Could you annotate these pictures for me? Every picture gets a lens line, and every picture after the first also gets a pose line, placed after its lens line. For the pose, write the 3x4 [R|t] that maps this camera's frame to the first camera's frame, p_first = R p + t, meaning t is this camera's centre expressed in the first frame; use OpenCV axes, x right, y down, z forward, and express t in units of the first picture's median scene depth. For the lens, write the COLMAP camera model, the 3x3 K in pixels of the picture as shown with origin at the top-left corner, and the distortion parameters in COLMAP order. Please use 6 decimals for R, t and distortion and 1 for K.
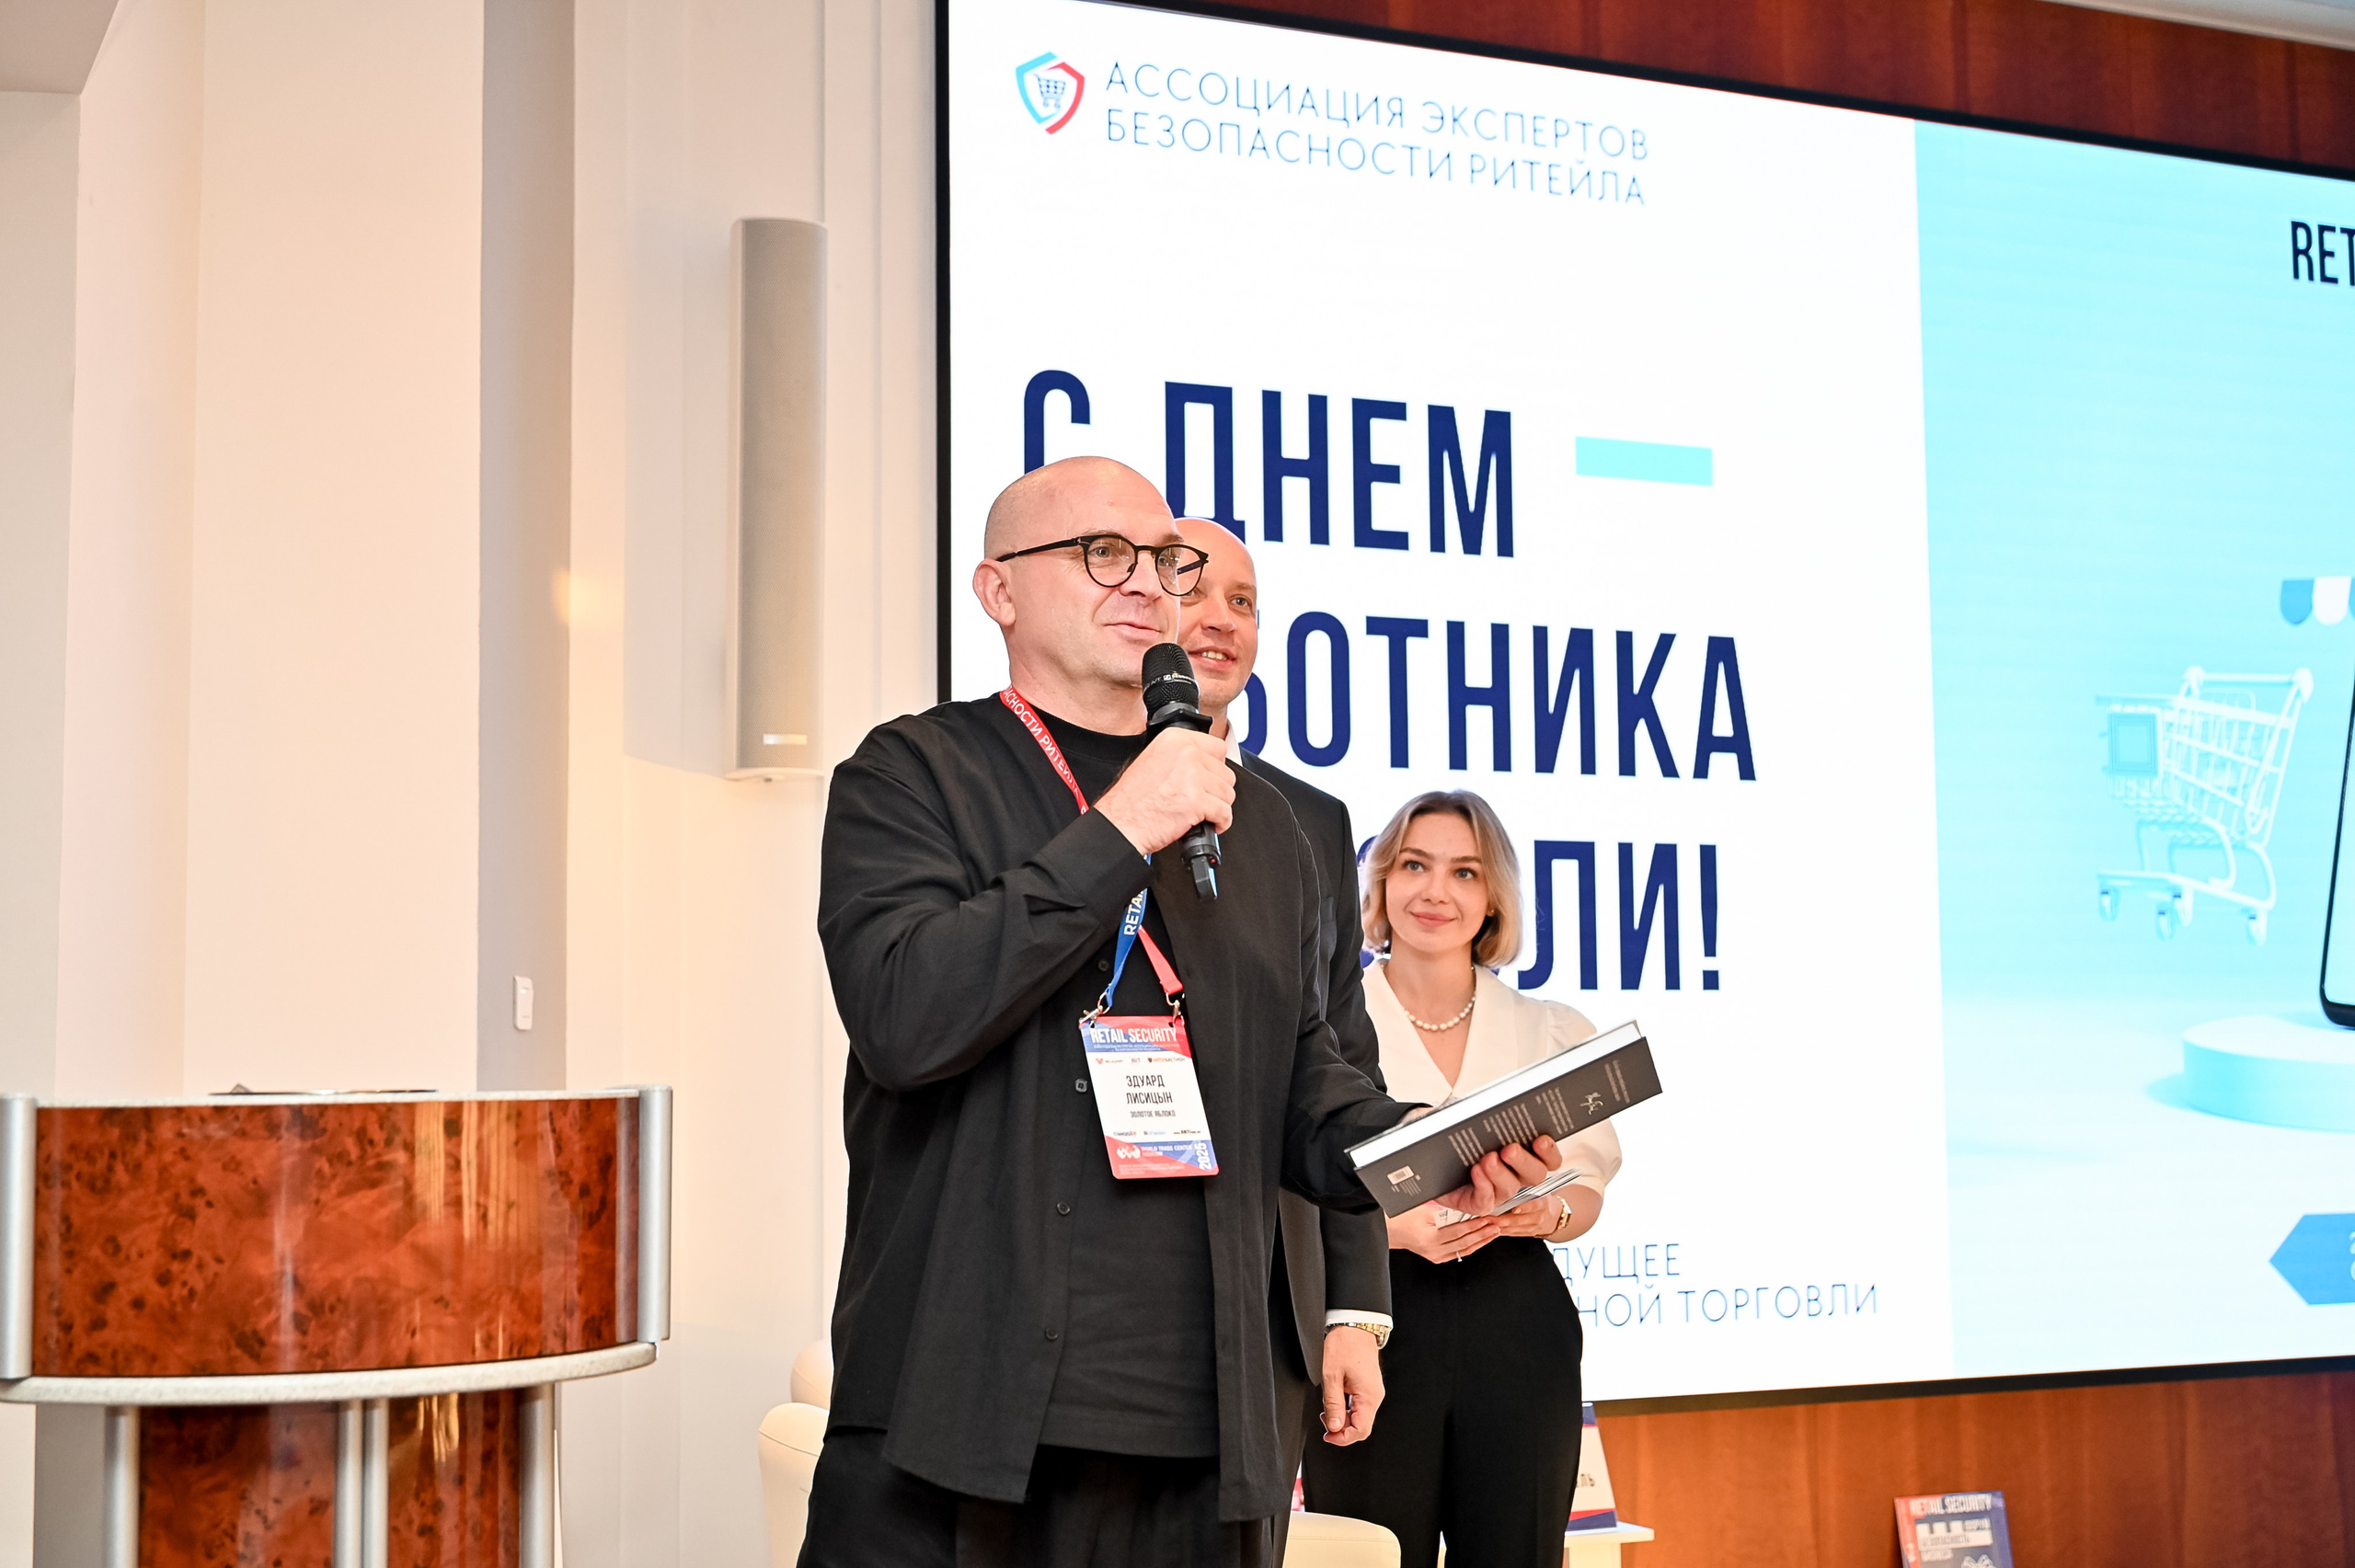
lens RADIAL K [[3106.0, 0, 1172.9], [0, 3106.0, 783.9], [0, 0, 1]] dist [-0.000805, 0.000000]
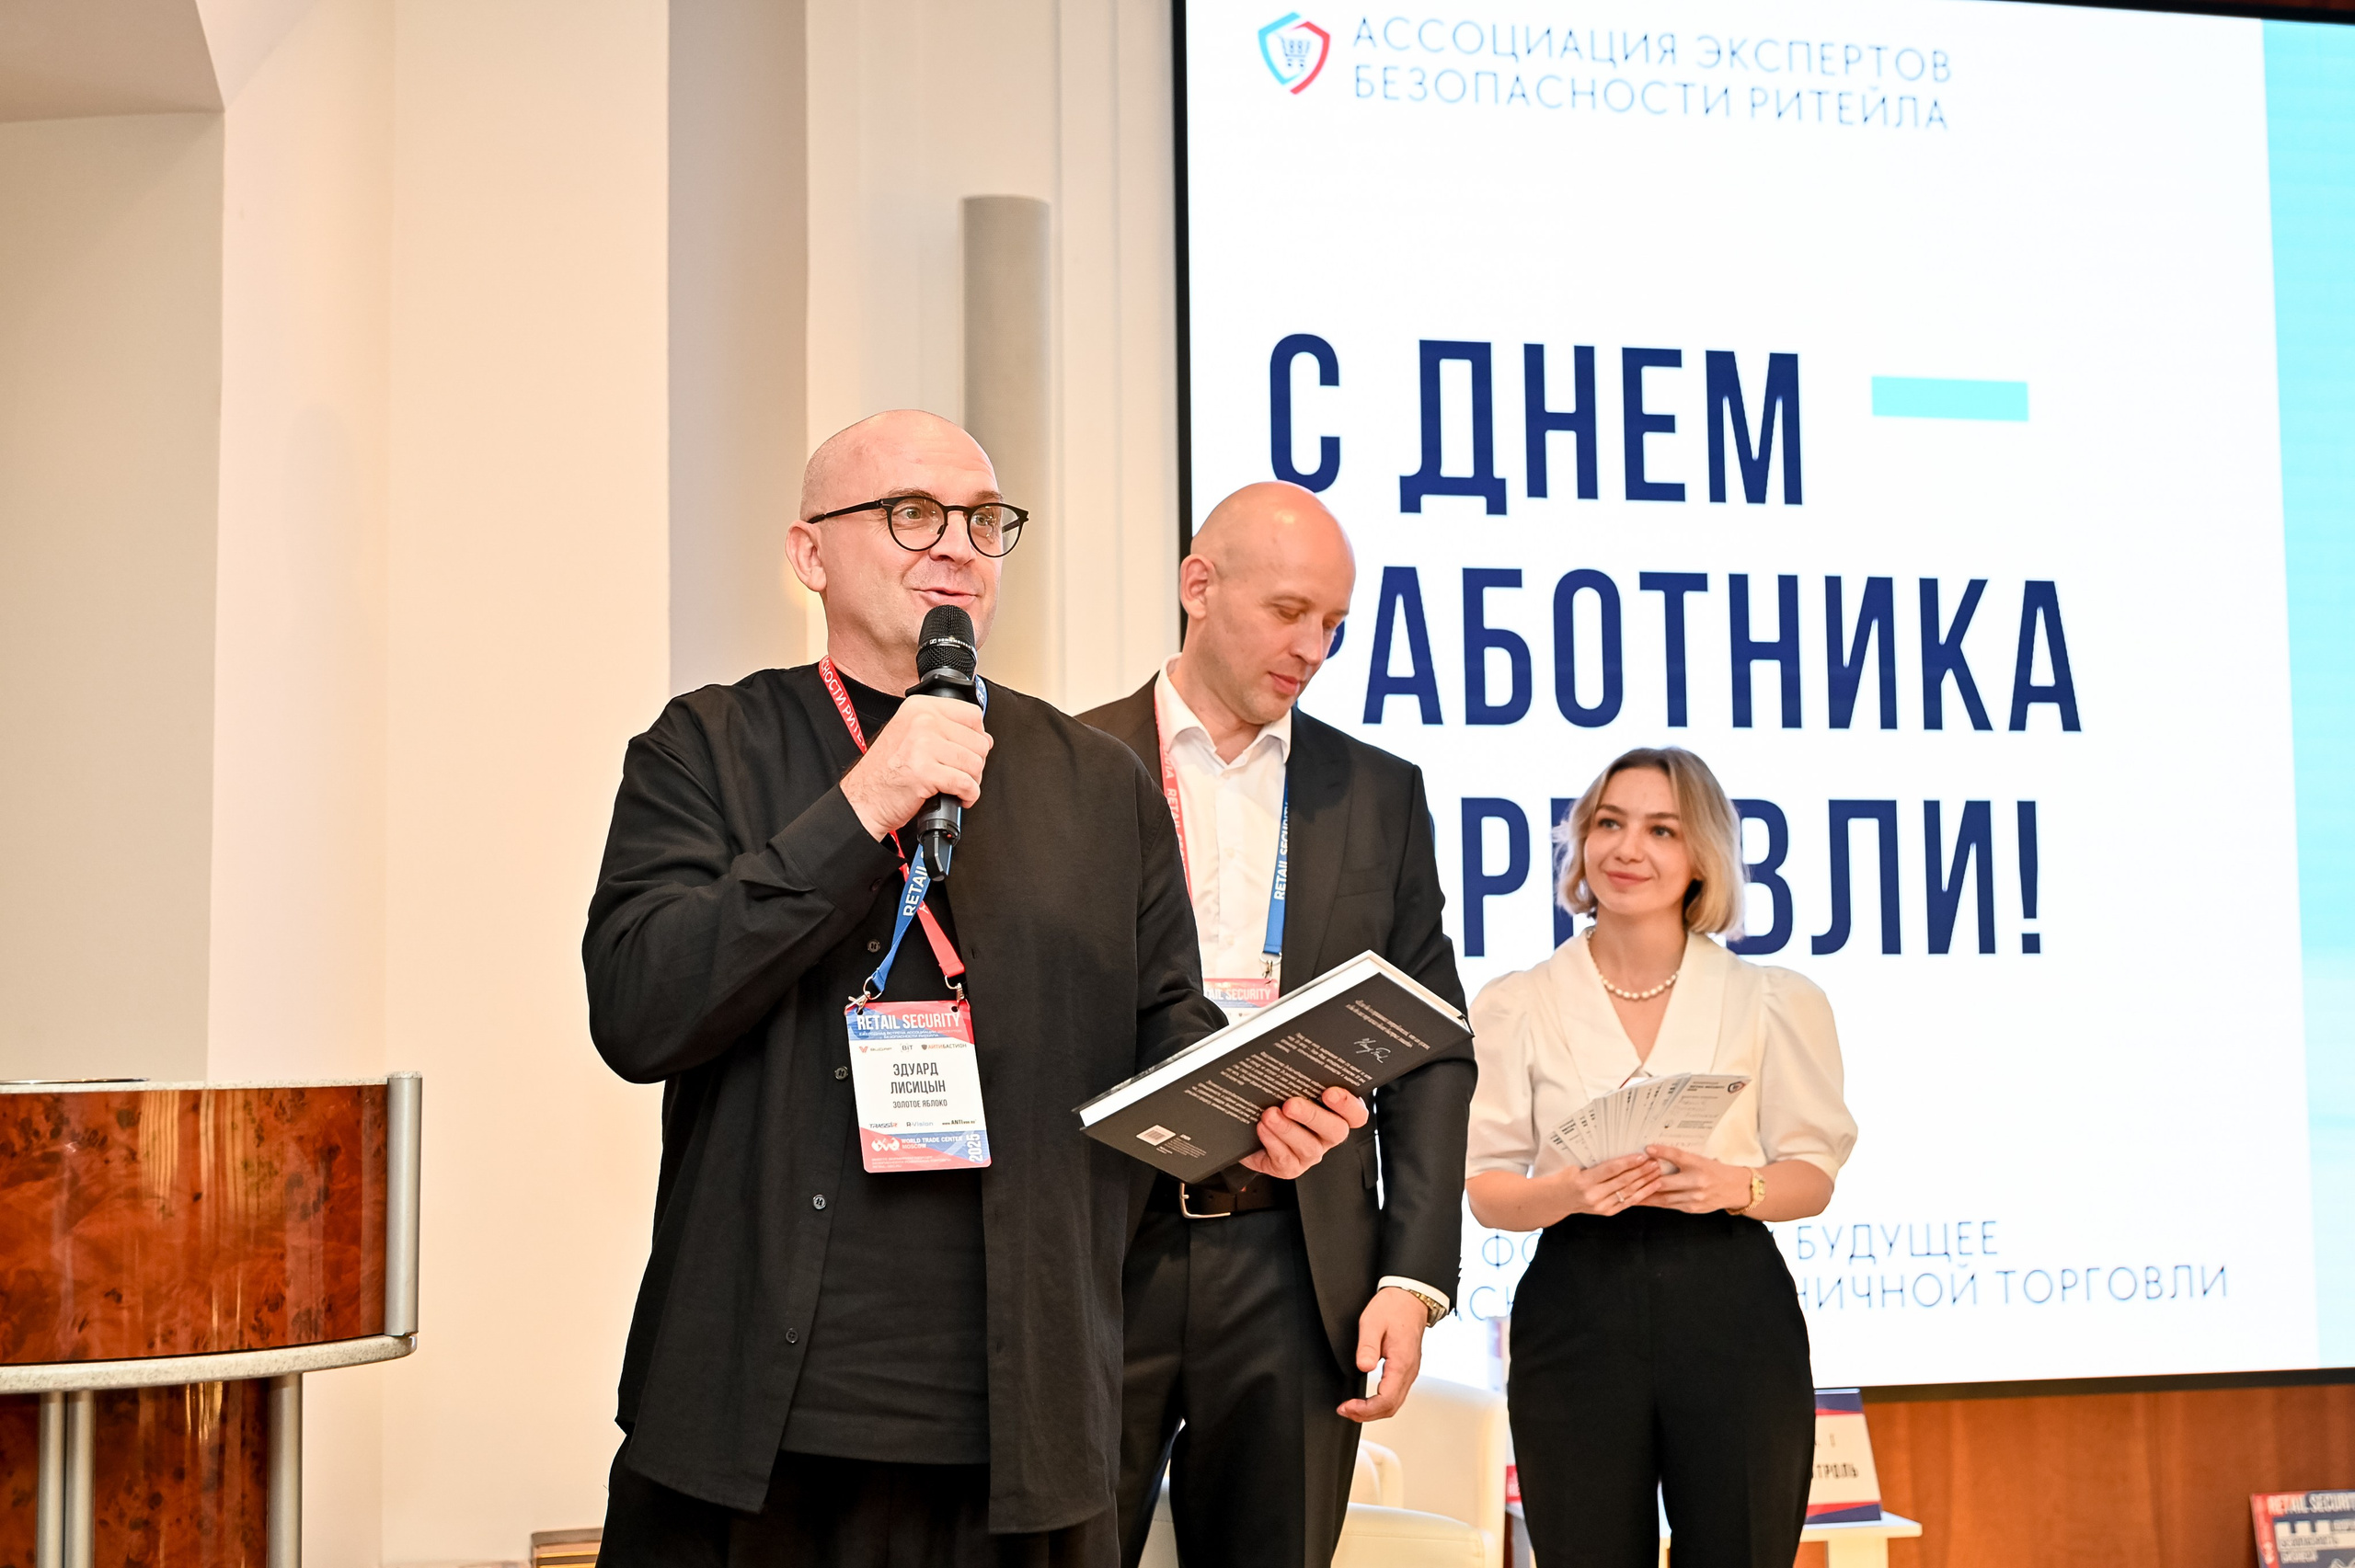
lens RADIAL K [[3006.9, 0, 1170.4], [0, 3006.9, 778.0], [0, 0, 1]] dist [0.001418, 0.000000]
pose [[0.978182, -0.019120, -0.206868, 0.111157], [0.021010, 0.999755, 0.006943, 0.000860], [0.206685, -0.011138, 0.978344, 0.050183]]
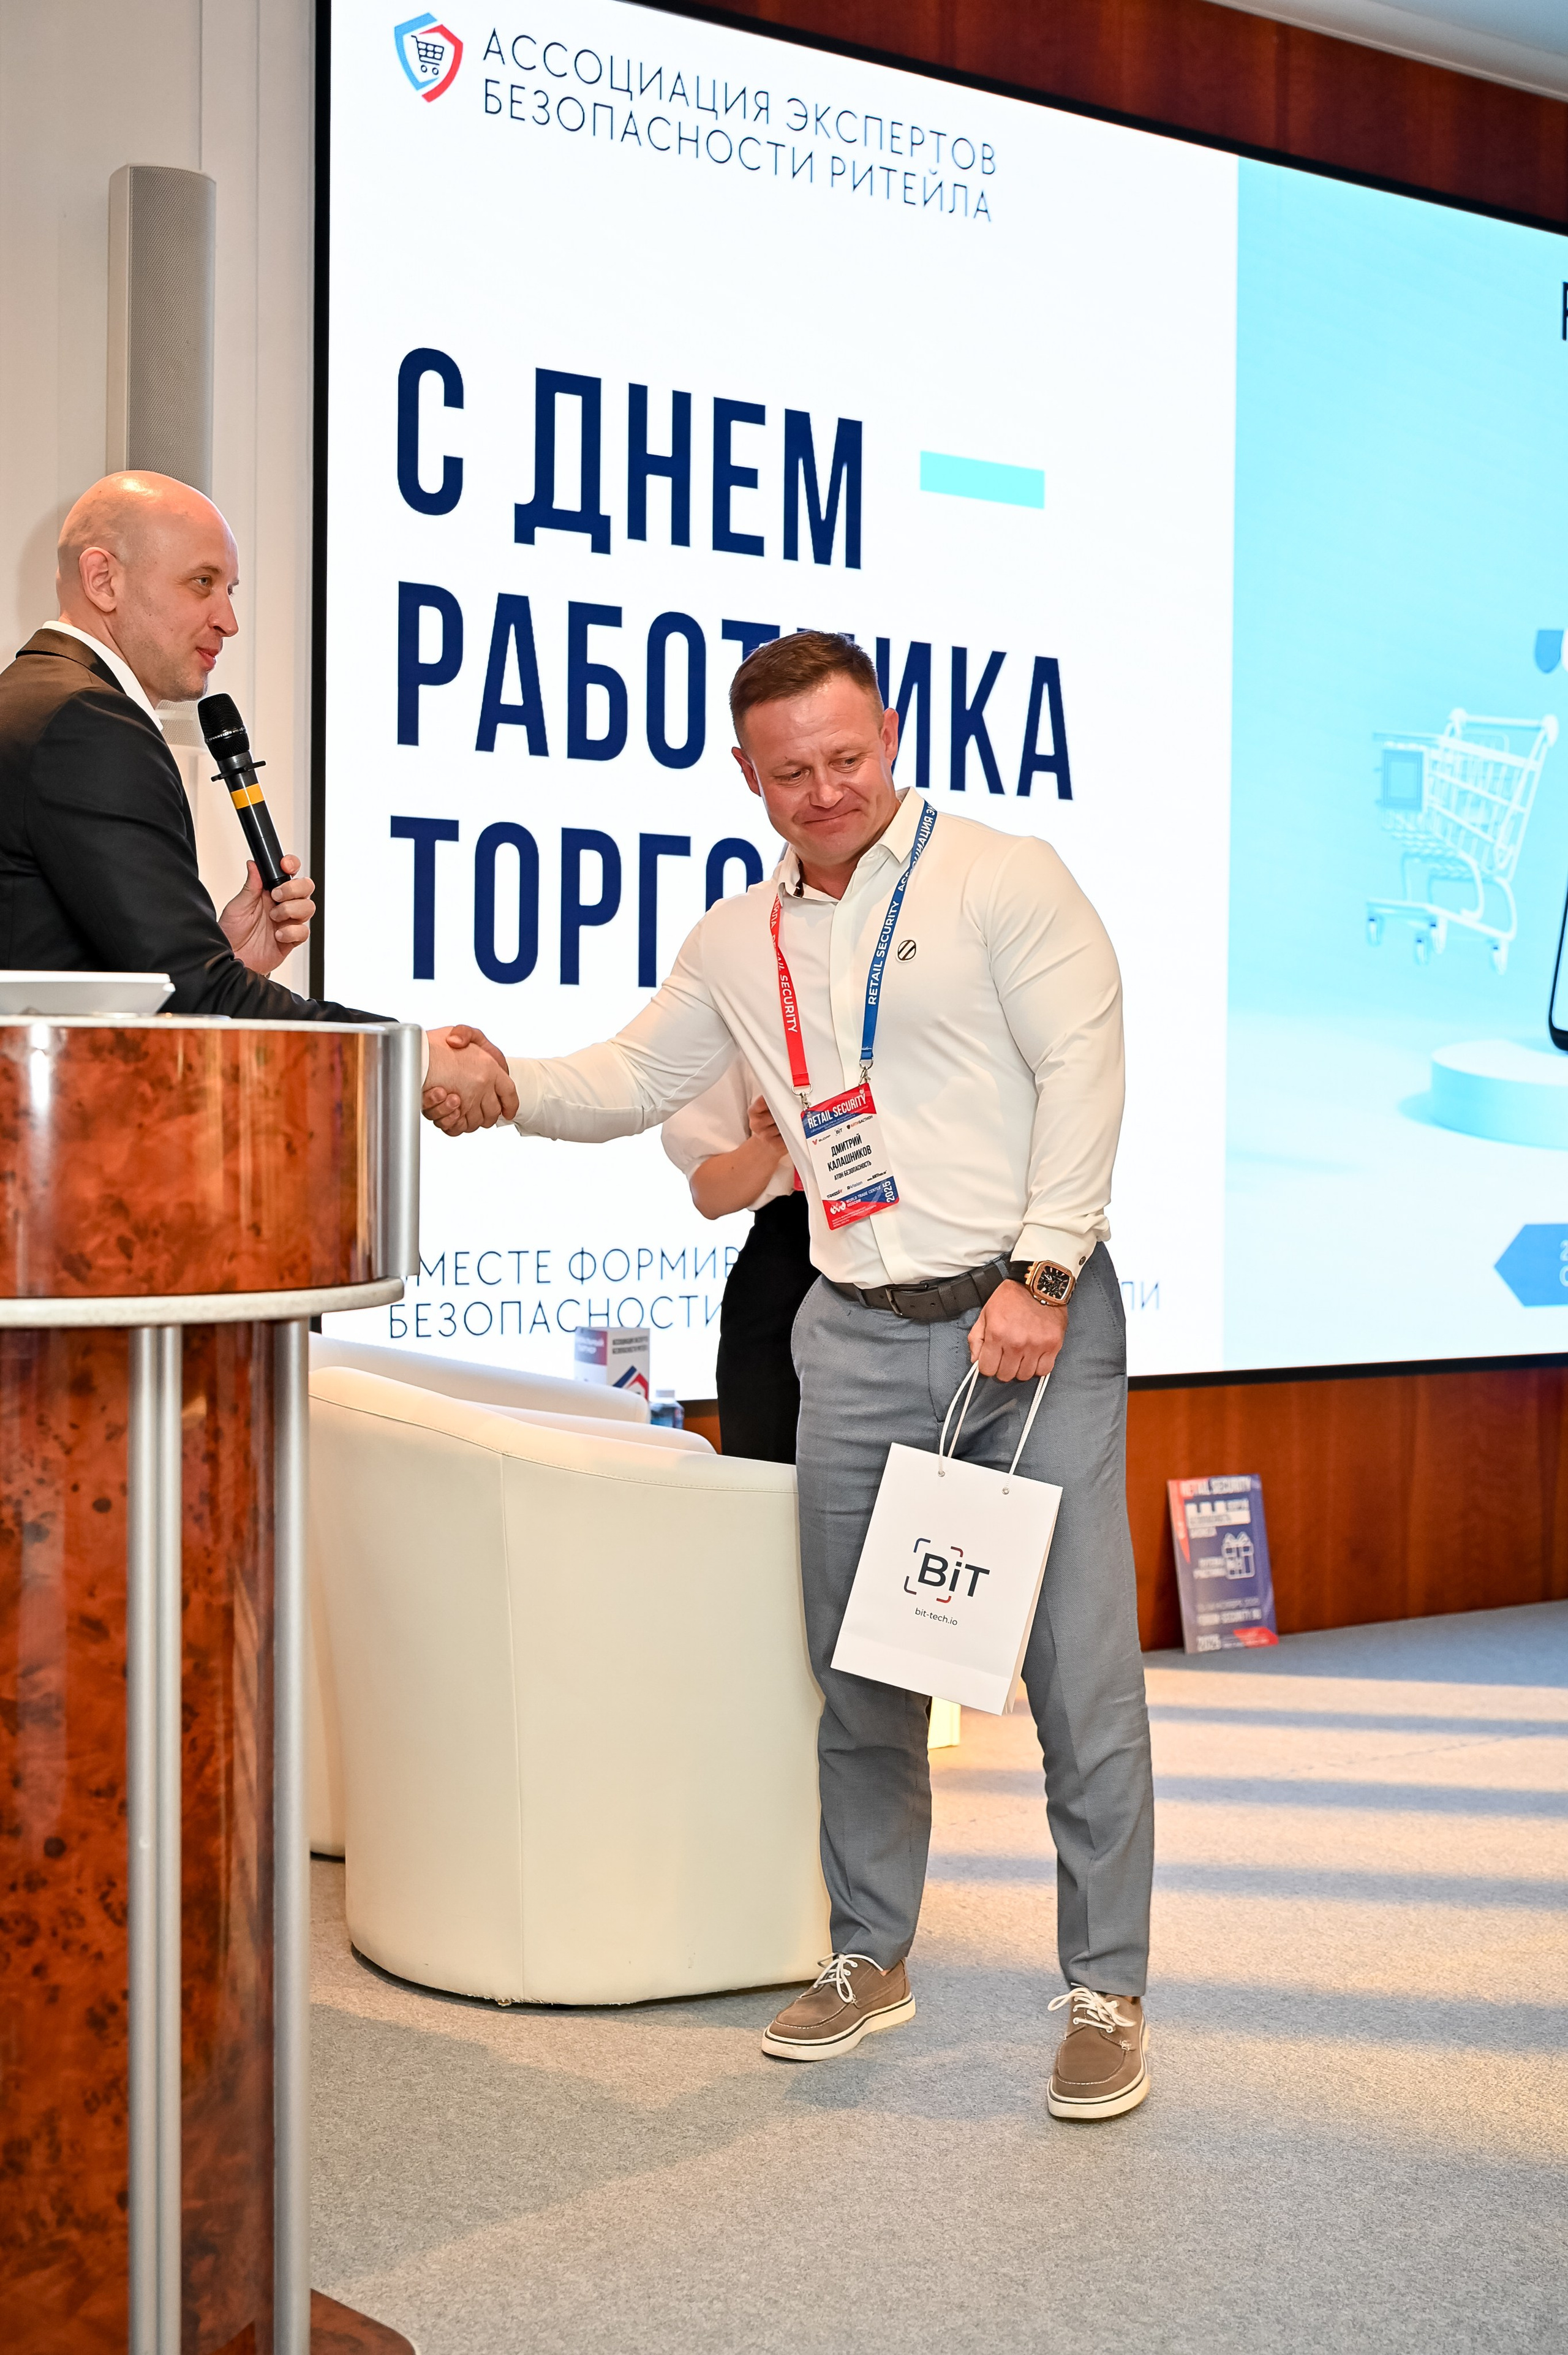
lens RADIAL K [[3074.1, 0, 791.2], [0, 3074.1, 1151.8], [0, 0, 1]] dist [0.010711, 0.000000]
pose [[0.983097, 0.015935, 0.182389, -0.094282], [-0.035480, 0.993902, 0.104407, 0.012504], [-0.179613, -0.109113, 0.977667, 0.001615]]
